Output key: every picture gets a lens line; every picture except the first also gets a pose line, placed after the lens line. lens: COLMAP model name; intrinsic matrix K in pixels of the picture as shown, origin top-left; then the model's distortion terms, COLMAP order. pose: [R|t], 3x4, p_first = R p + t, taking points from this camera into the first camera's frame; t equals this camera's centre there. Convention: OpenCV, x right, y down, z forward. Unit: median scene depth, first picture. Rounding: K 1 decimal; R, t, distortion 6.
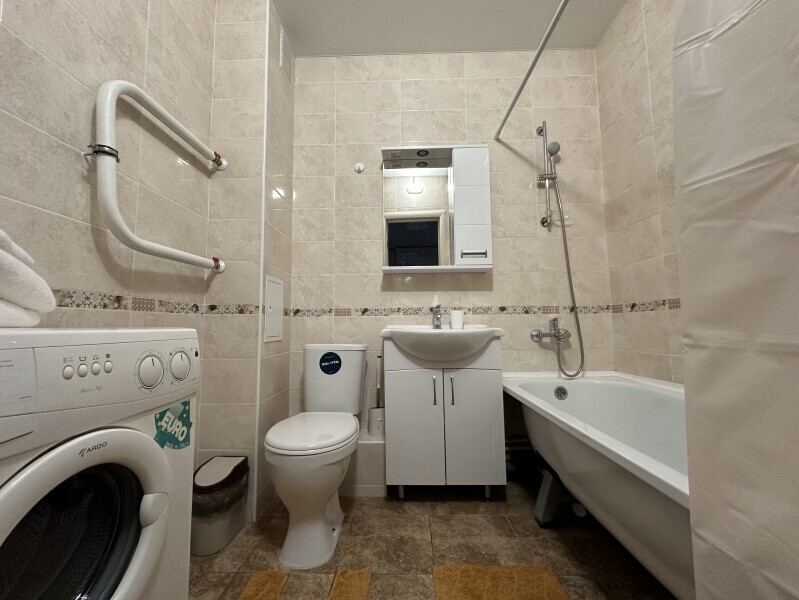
lens RADIAL K [[317.5, 0, 398.0], [0, 317.5, 299.6], [0, 0, 1]] dist [-0.000831, -0.000113]
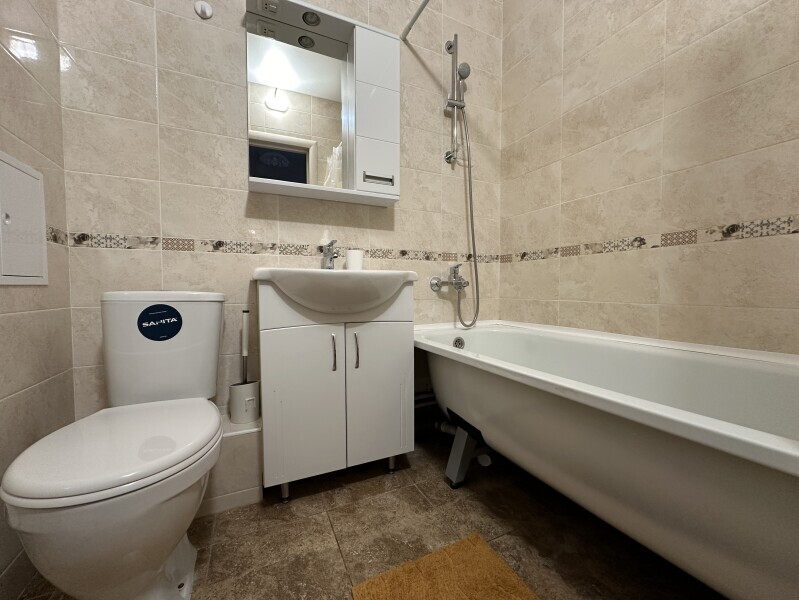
lens RADIAL K [[317.5, 0, 398.0], [0, 317.5, 299.6], [0, 0, 1]] dist [-0.000831, -0.000113]
pose [[0.894314, -0.008667, 0.447356, -0.075593], [-0.043522, 0.993386, 0.106251, 0.071158], [-0.445319, -0.114492, 0.888022, 0.258604]]
